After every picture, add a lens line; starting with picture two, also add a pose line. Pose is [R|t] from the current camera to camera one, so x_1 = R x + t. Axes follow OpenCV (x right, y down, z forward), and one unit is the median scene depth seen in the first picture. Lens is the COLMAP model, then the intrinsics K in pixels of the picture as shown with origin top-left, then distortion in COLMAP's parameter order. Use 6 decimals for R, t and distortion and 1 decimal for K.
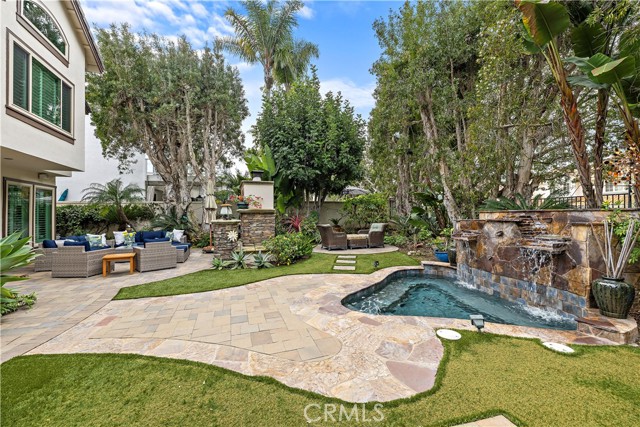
lens RADIAL K [[272.5, 0, 320.0], [0, 272.5, 213.5], [0, 0, 1]] dist [0.000831, 0.000078]
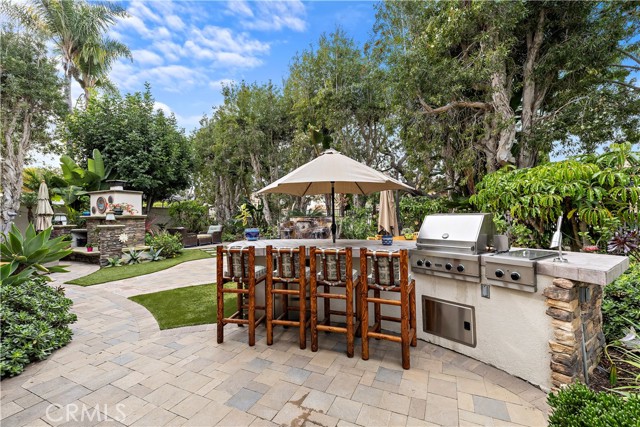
lens RADIAL K [[272.5, 0, 320.0], [0, 272.5, 213.5], [0, 0, 1]] dist [0.000831, 0.000078]
pose [[0.707039, 0.003209, 0.707168, -0.401915], [0.006405, 0.999920, -0.010942, -0.004986], [-0.707146, 0.012266, 0.706961, -0.333361]]
